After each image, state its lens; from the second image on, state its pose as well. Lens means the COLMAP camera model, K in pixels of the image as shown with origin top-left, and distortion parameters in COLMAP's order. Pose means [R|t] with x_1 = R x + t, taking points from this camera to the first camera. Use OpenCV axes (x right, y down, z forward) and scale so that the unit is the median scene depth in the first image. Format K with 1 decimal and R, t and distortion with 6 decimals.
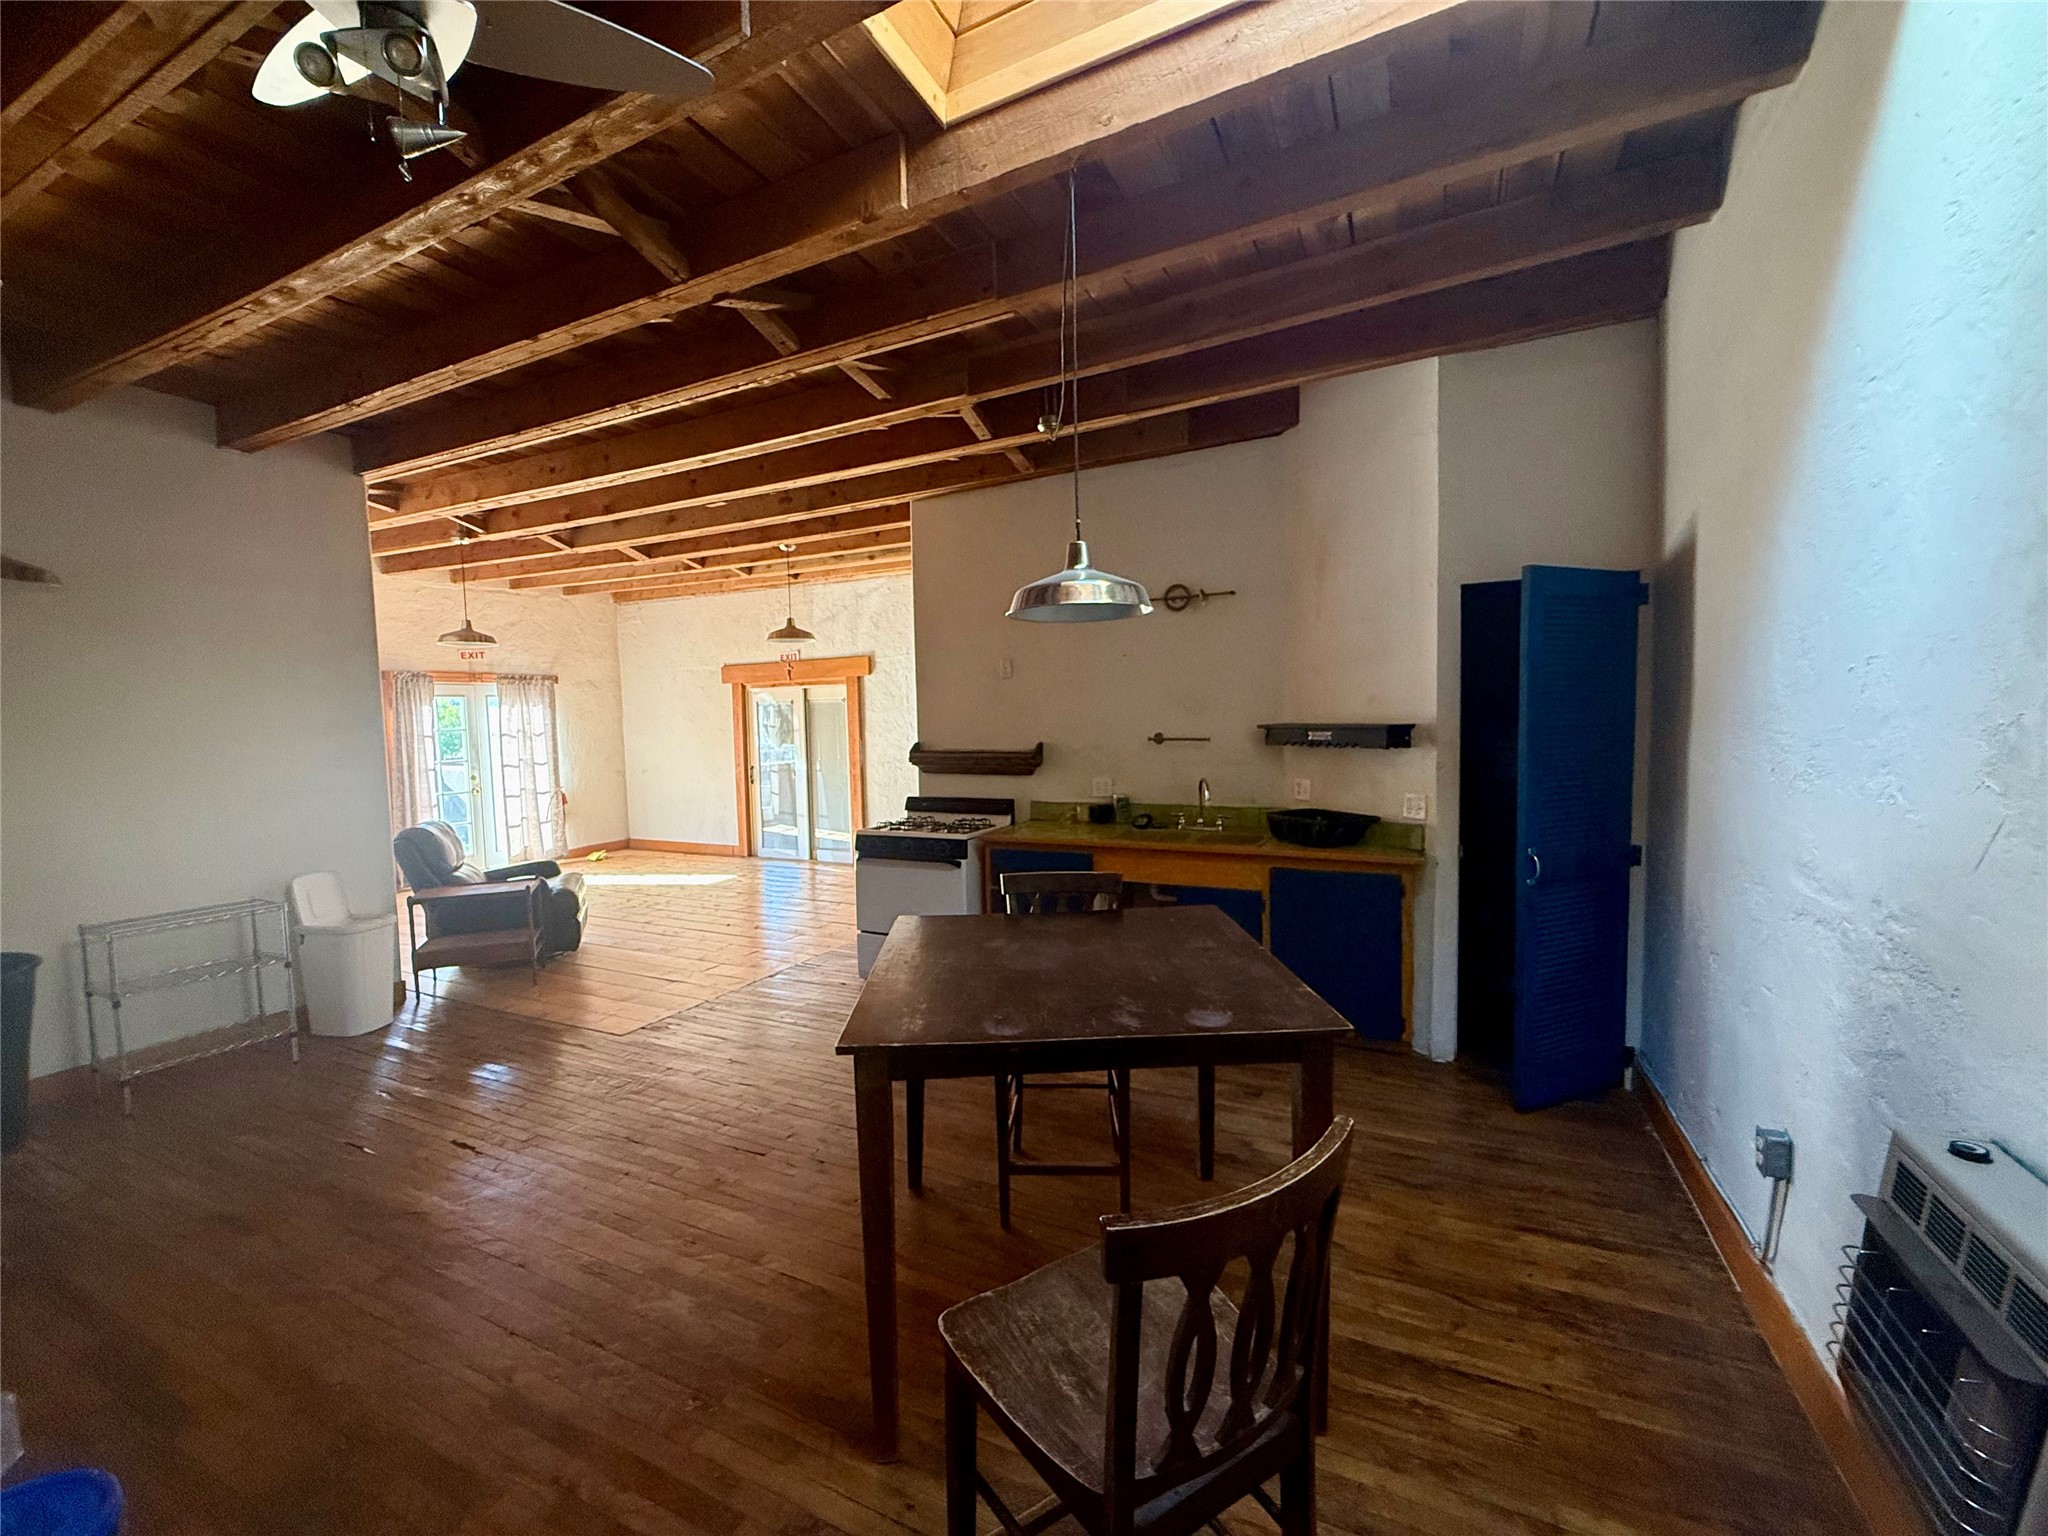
lens RADIAL K [[827.1, 0, 1024.1], [0, 827.1, 767.8], [0, 0, 1]] dist [-0.000742, 0.000611]
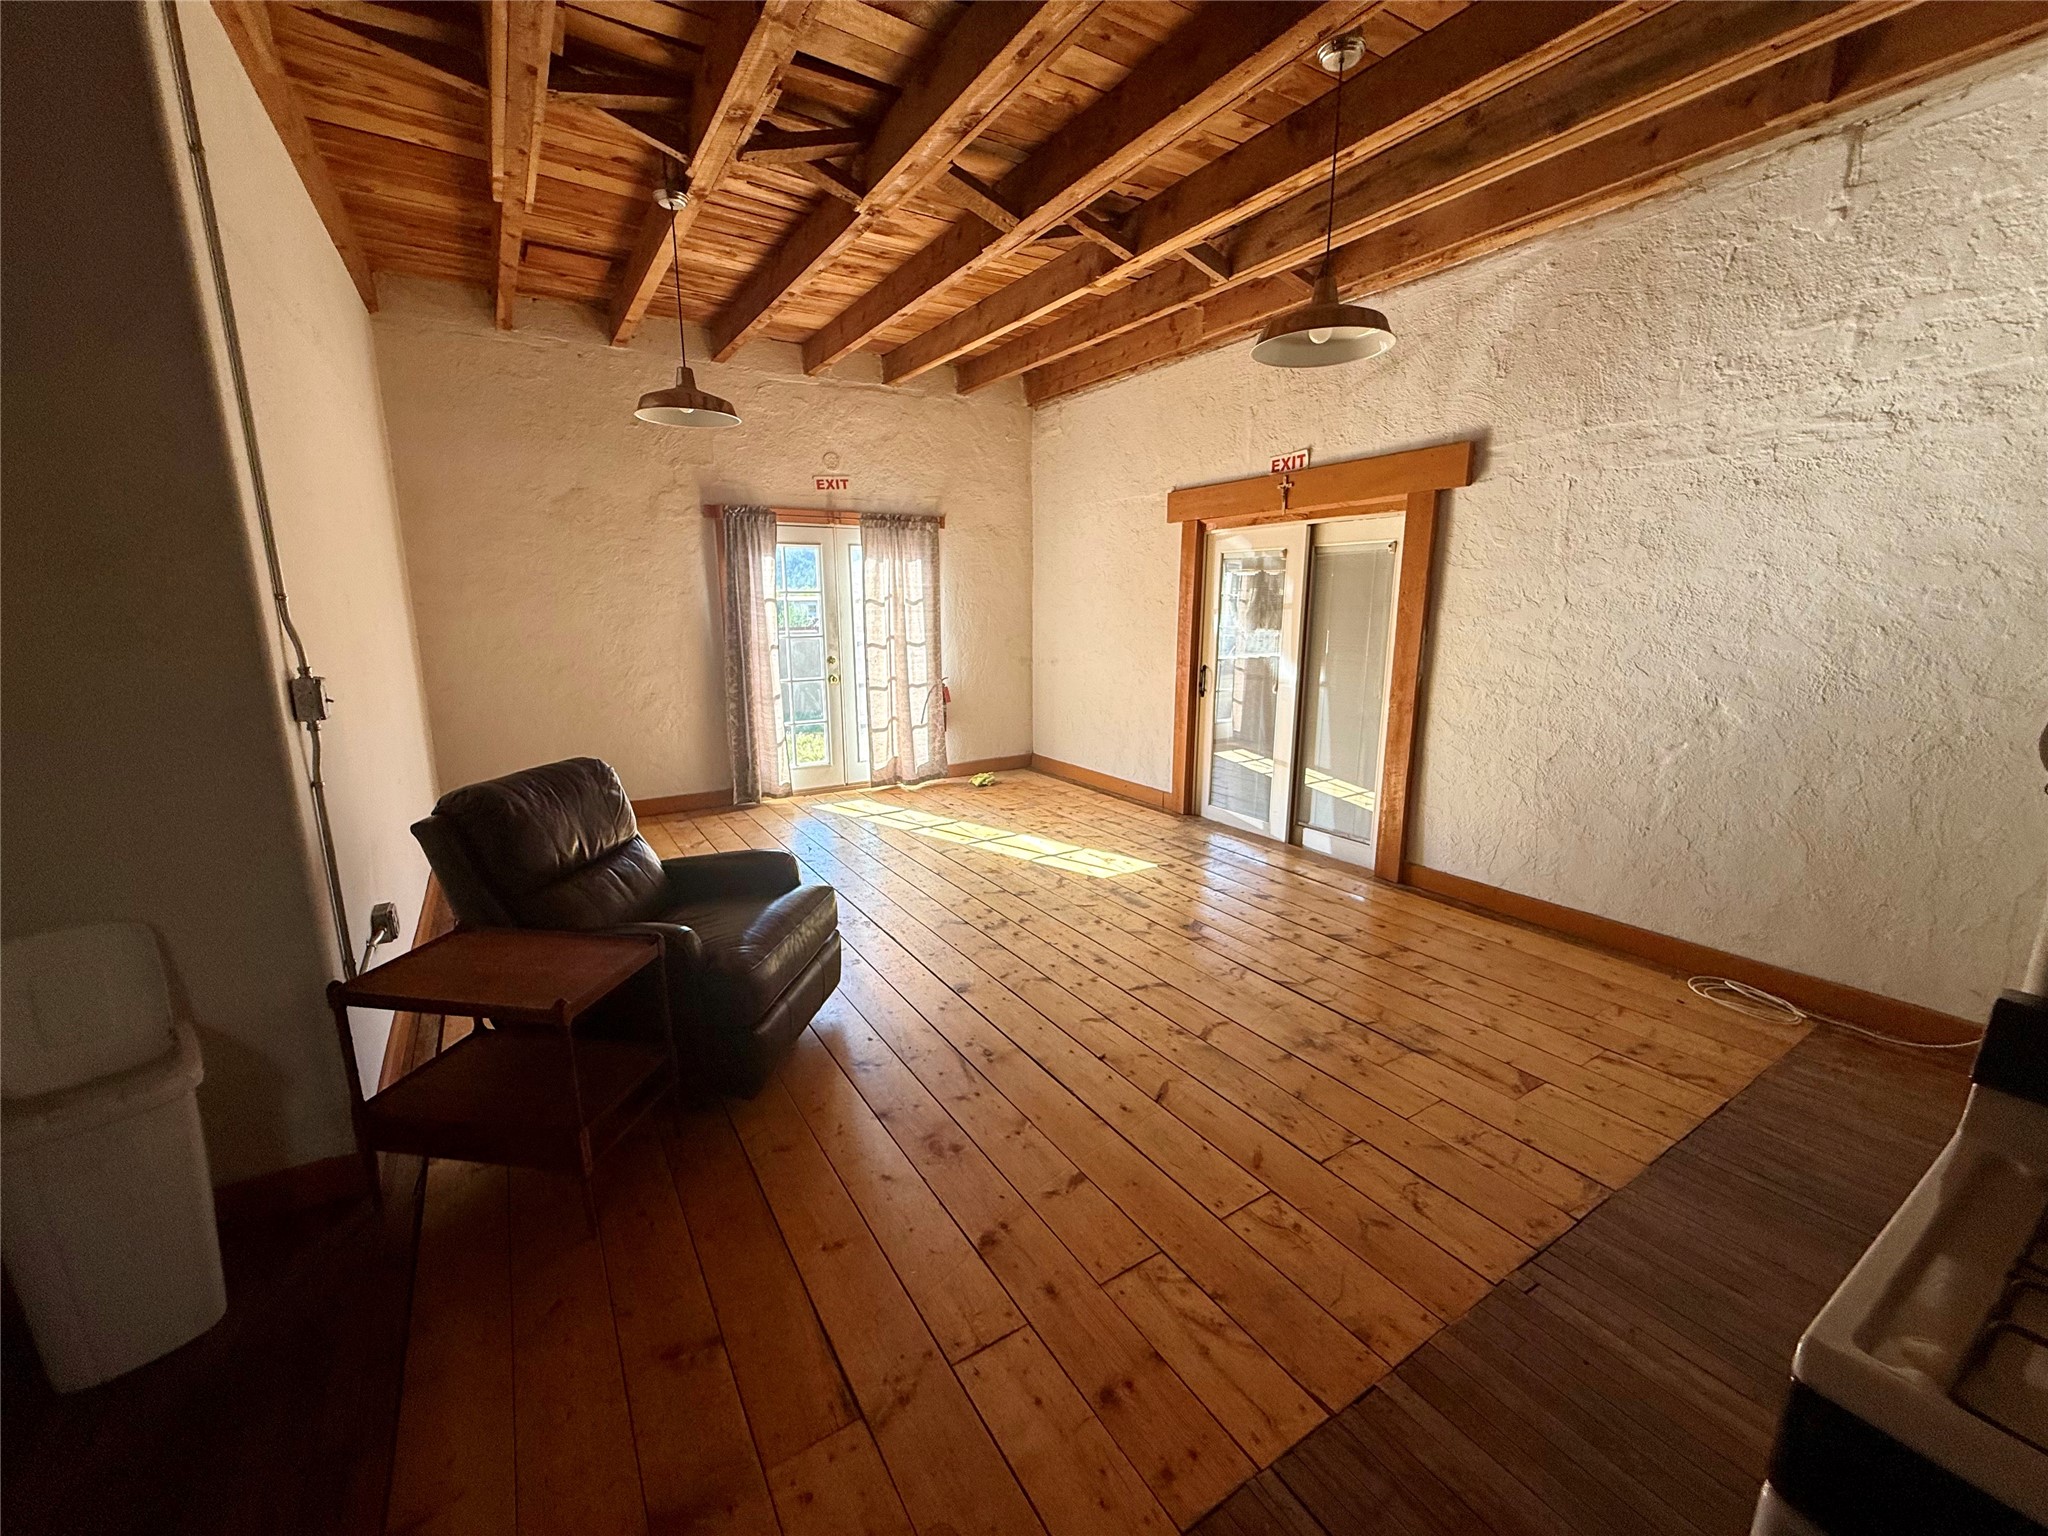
lens RADIAL K [[827.1, 0, 1023.0], [0, 827.1, 765.4], [0, 0, 1]] dist [-0.000742, 0.000611]
pose [[0.853960, 0.124104, -0.505321, -0.135864], [-0.052139, 0.986662, 0.154207, -0.016549], [0.517719, -0.105339, 0.849041, 0.436522]]
